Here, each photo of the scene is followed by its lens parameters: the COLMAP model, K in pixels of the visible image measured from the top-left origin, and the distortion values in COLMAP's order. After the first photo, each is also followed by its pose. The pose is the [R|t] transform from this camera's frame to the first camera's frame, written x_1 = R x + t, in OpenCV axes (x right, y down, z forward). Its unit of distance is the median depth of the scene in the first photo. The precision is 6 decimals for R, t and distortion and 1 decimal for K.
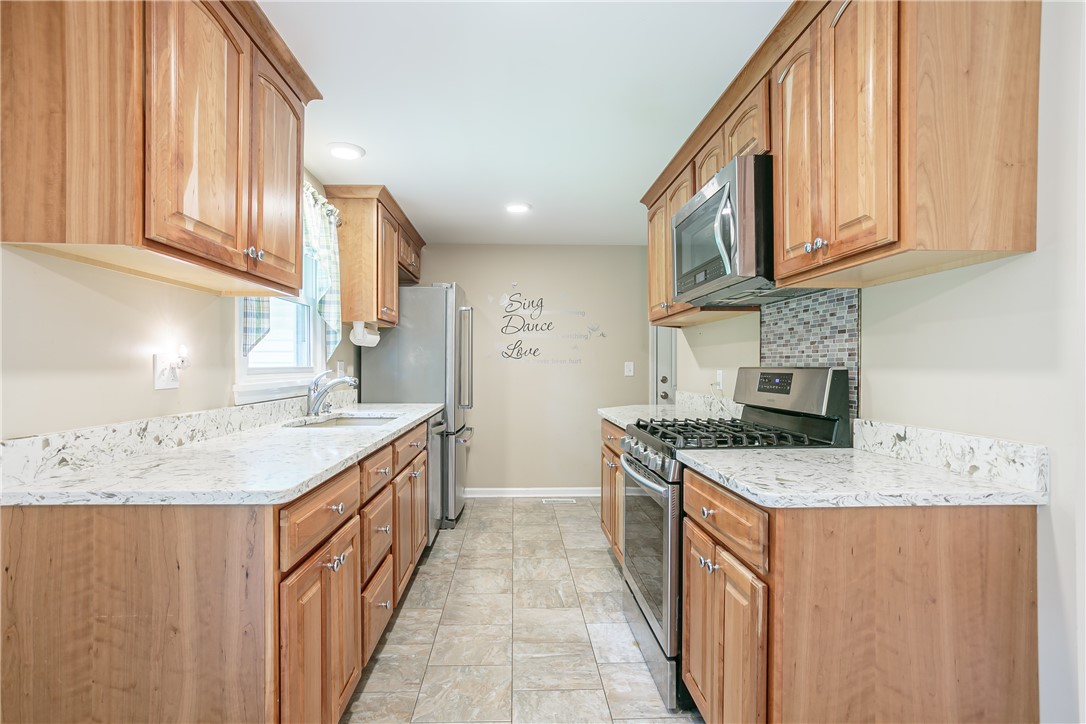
lens RADIAL K [[531.8, 0, 535.8], [0, 531.8, 369.8], [0, 0, 1]] dist [-0.024616, 0.010248]
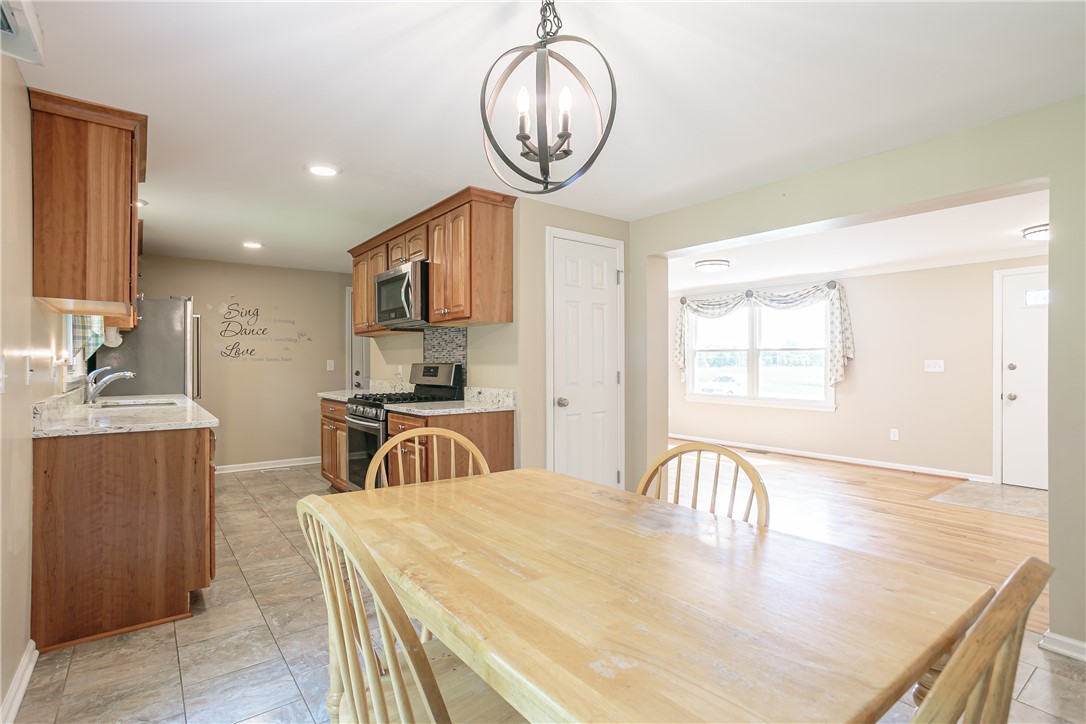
lens RADIAL K [[531.8, 0, 533.0], [0, 531.8, 363.1], [0, 0, 1]] dist [-0.024616, 0.010248]
pose [[0.826478, -0.002828, 0.562962, -0.399409], [0.007146, 0.999960, -0.005468, 0.008574], [-0.562923, 0.008542, 0.826465, -0.978827]]
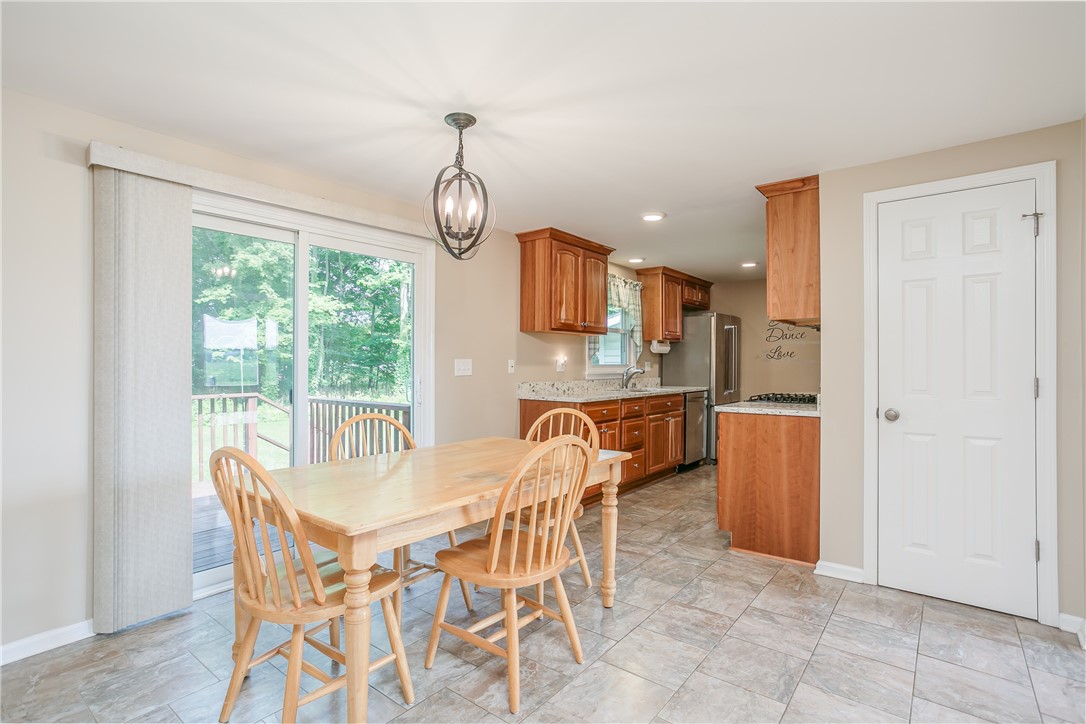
lens RADIAL K [[531.8, 0, 541.9], [0, 531.8, 363.8], [0, 0, 1]] dist [-0.024616, 0.010248]
pose [[0.762074, -0.001330, -0.647488, 1.034526], [-0.005592, 0.999947, -0.008636, 0.017730], [0.647466, 0.010202, 0.762026, -1.199027]]
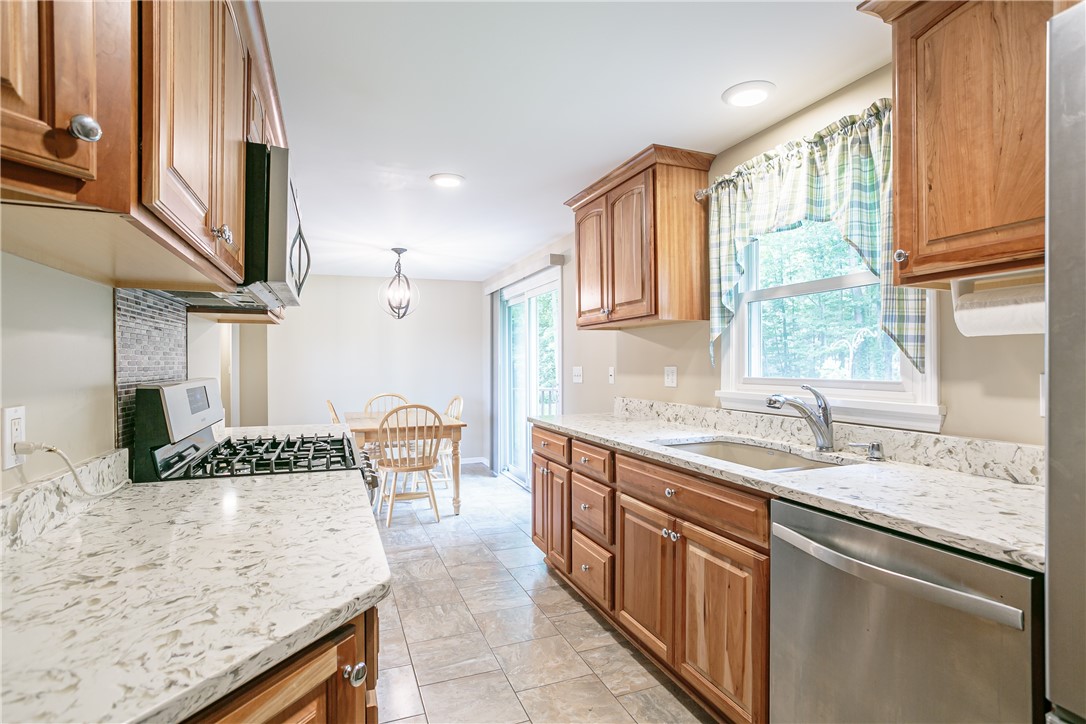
lens RADIAL K [[550.6, 0, 546.2], [0, 550.6, 362.5], [0, 0, 1]] dist [-0.020066, 0.007889]
pose [[-0.944954, -0.000849, -0.327202, 0.253521], [-0.003531, 0.999965, 0.007603, -0.052841], [0.327184, 0.008340, -0.944924, 2.435688]]
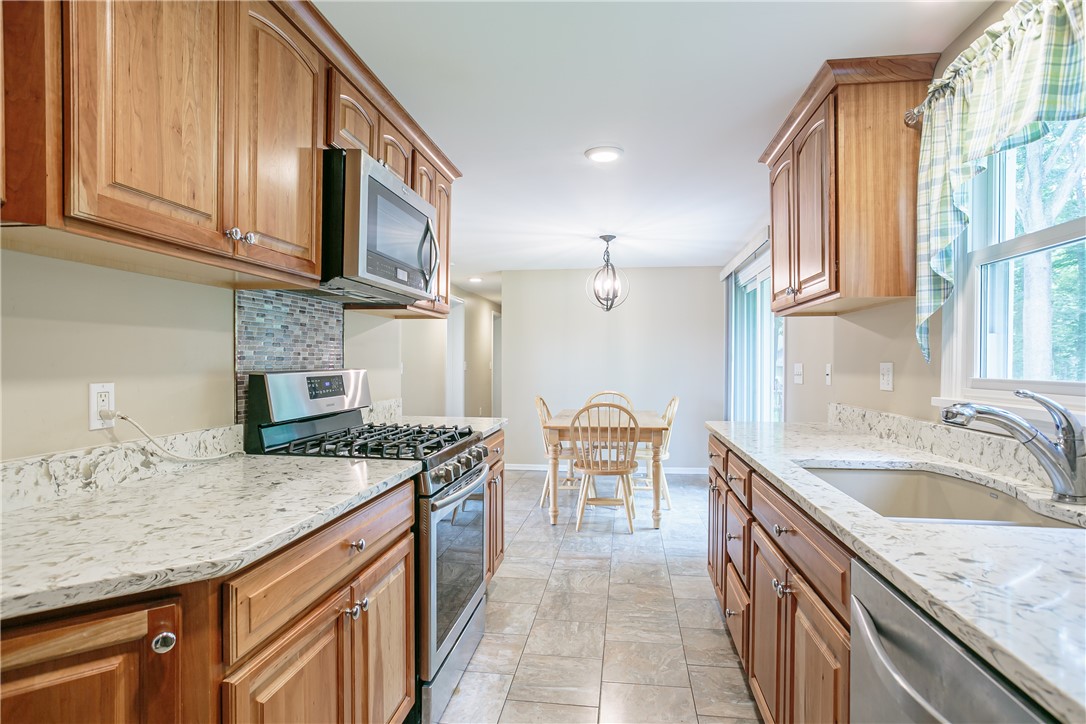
lens RADIAL K [[599.0, 0, 539.9], [0, 599.0, 363.0], [0, 0, 1]] dist [-0.019710, 0.016567]
pose [[-0.983128, -0.008063, 0.182742, -0.148788], [-0.005723, 0.999895, 0.013330, -0.041510], [-0.182831, 0.012059, -0.983070, 2.405318]]
